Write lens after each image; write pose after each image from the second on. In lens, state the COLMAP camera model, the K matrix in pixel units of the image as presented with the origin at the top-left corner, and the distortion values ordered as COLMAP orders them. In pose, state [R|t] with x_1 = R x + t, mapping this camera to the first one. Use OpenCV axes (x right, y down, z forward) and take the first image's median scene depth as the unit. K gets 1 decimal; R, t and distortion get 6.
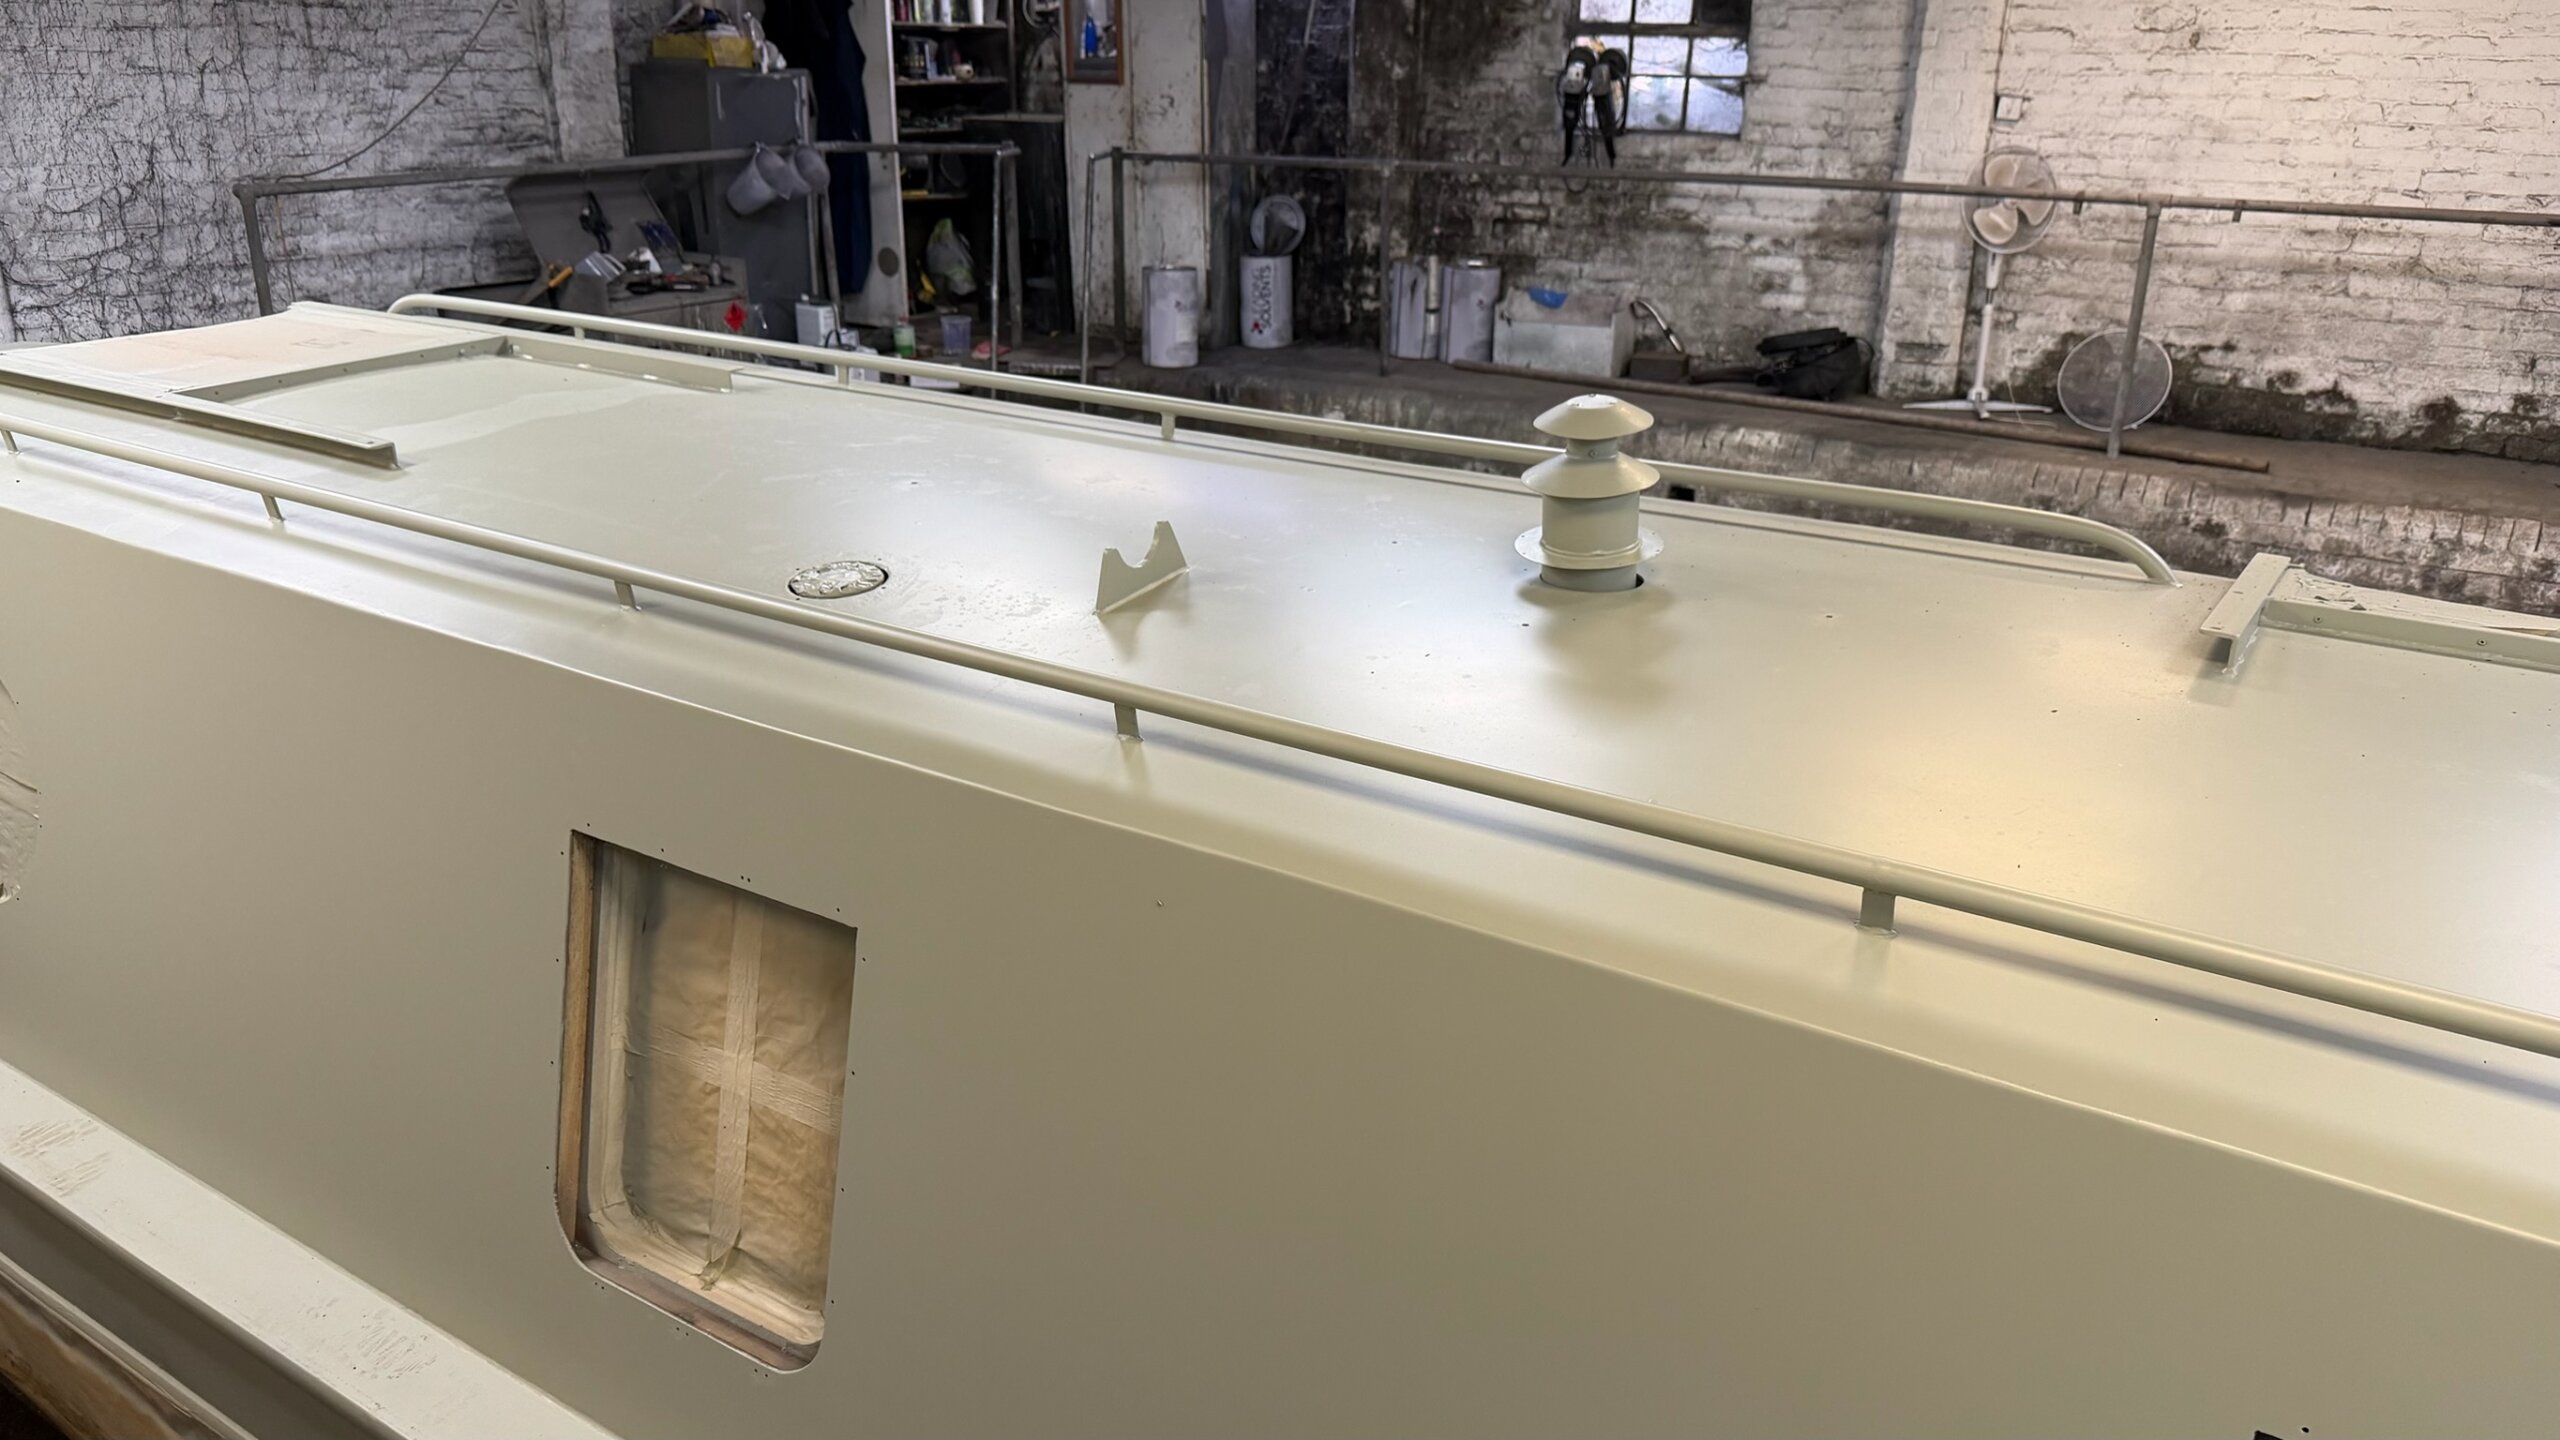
lens RADIAL K [[1797.5, 0, 1270.3], [0, 1797.5, 735.0], [0, 0, 1]] dist [0.024401, -0.051881]
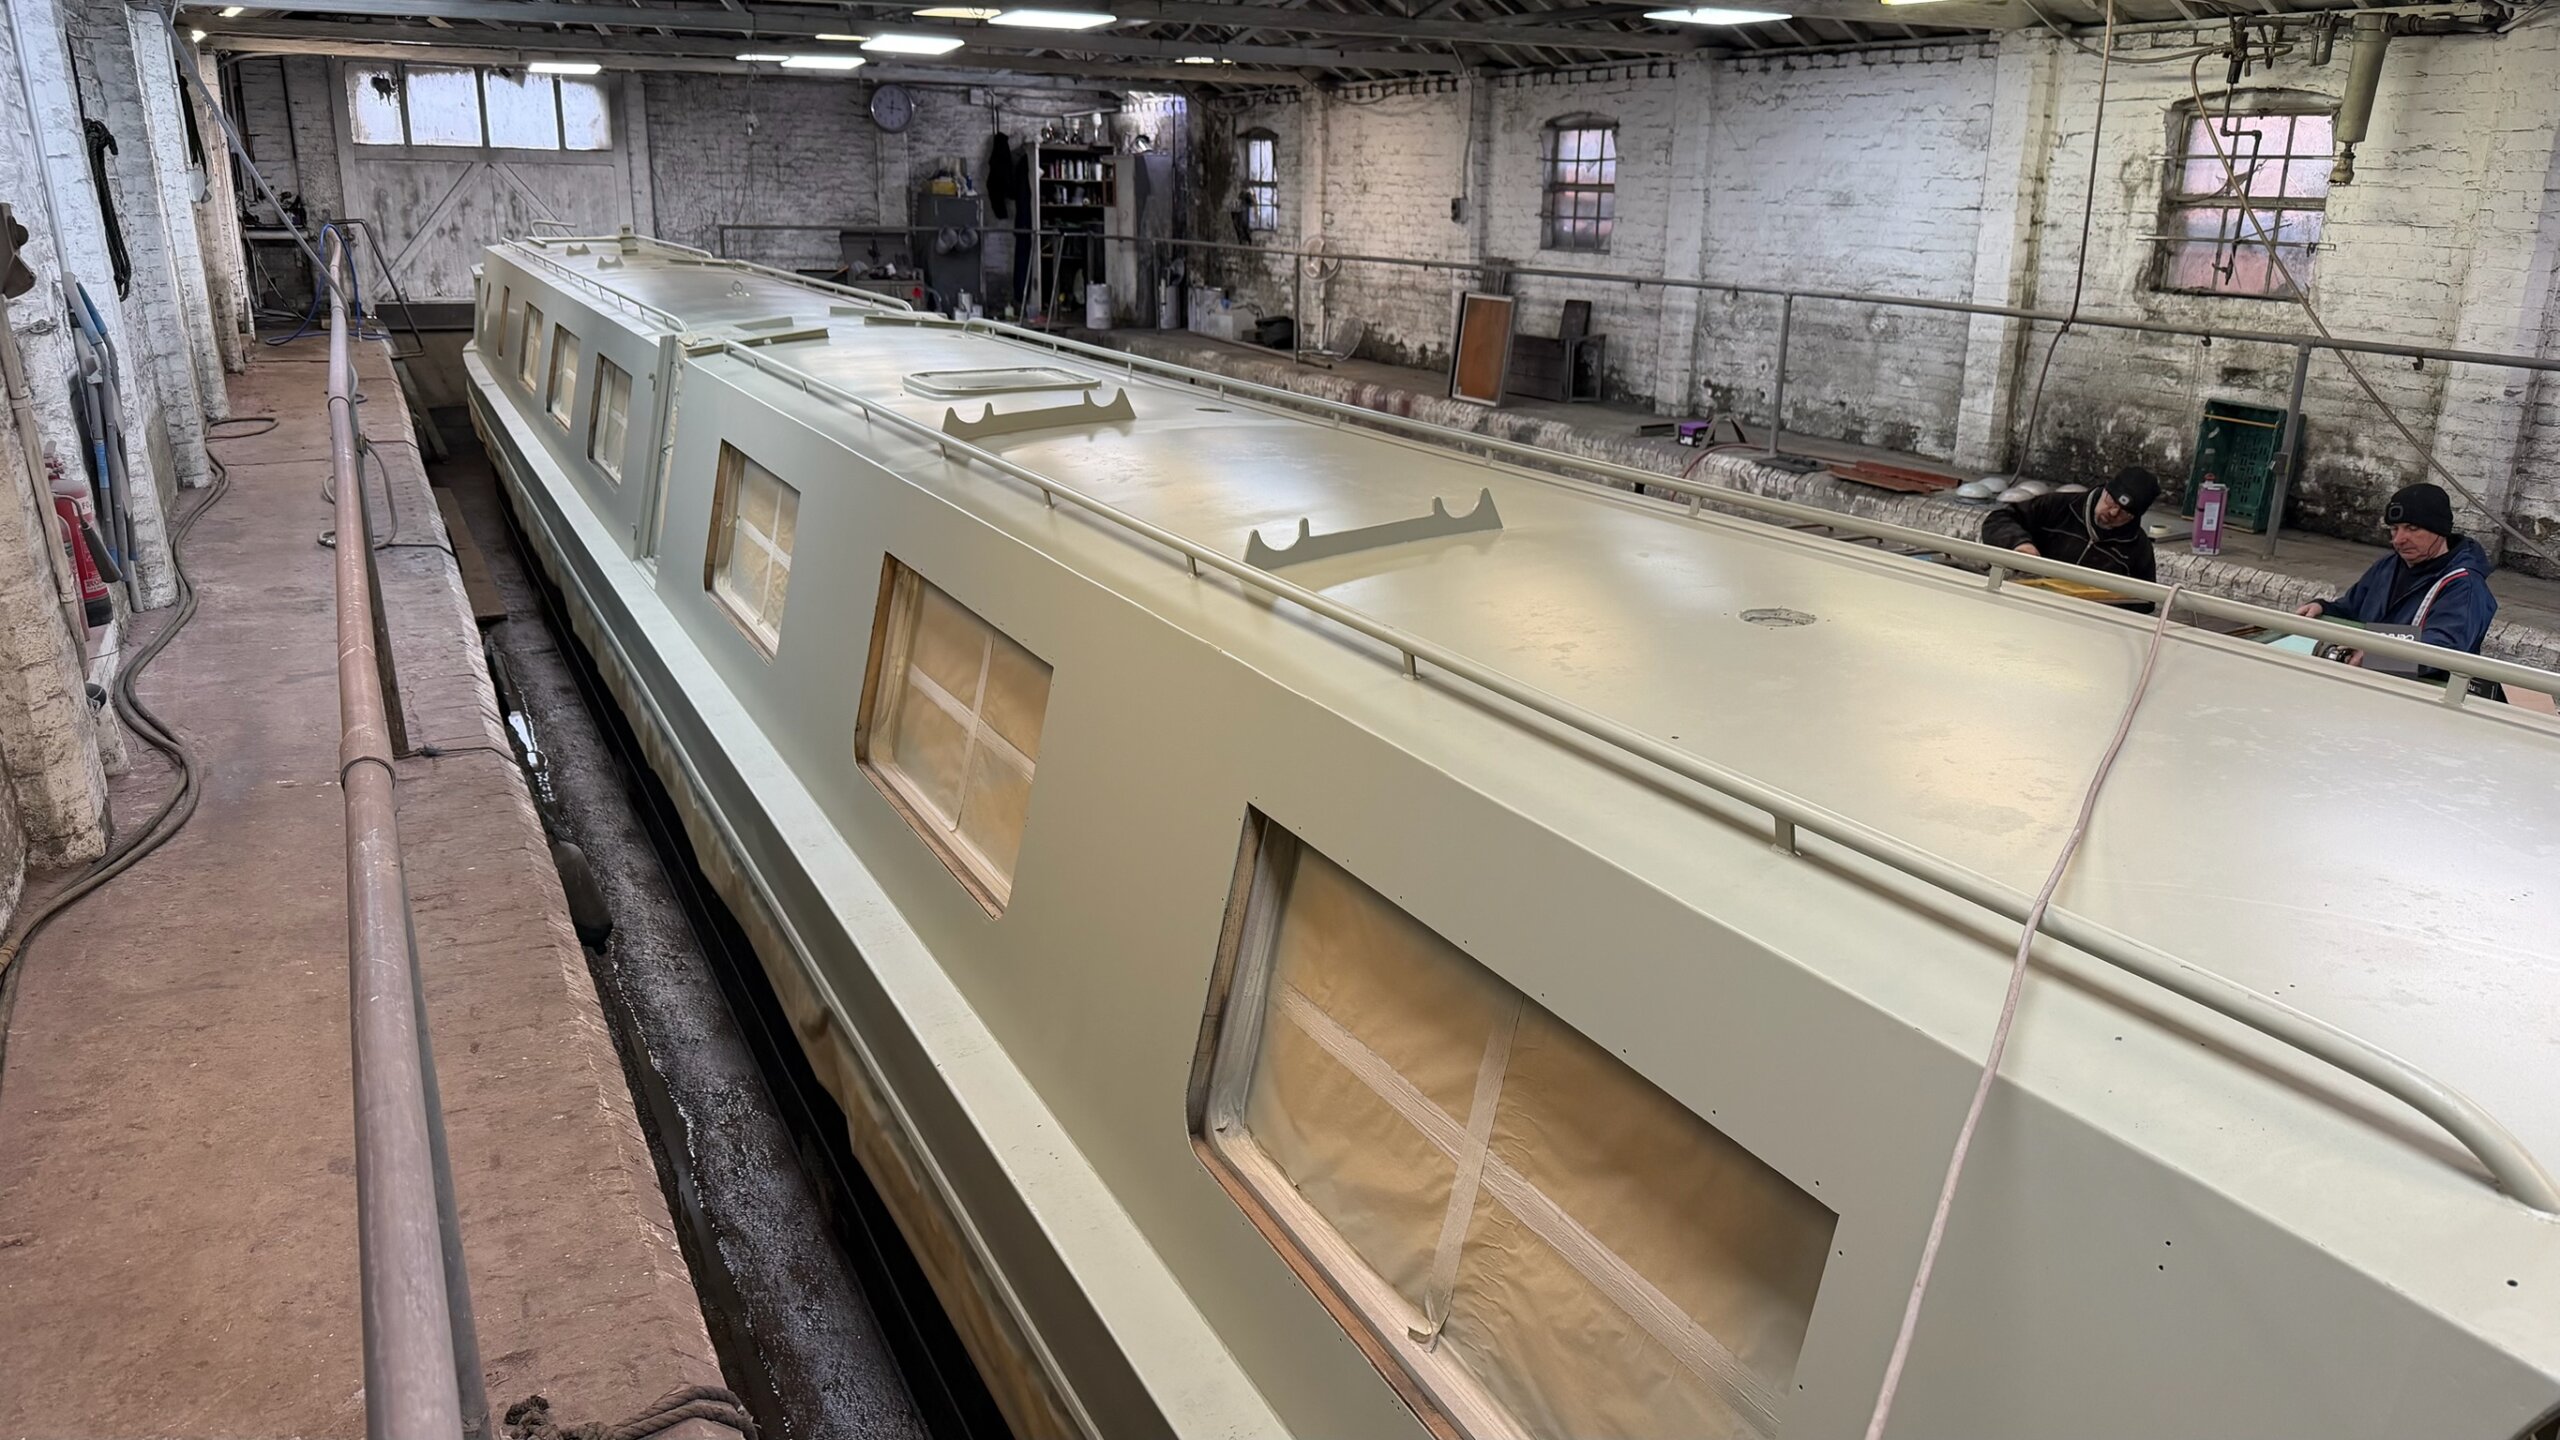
lens RADIAL K [[1797.5, 0, 1294.1], [0, 1797.5, 734.7], [0, 0, 1]] dist [0.024401, -0.051881]
pose [[0.859200, 0.160036, -0.485966, 1.497234], [-0.199991, 0.979304, -0.031089, 0.346517], [0.470934, 0.123901, 0.873424, -0.863289]]
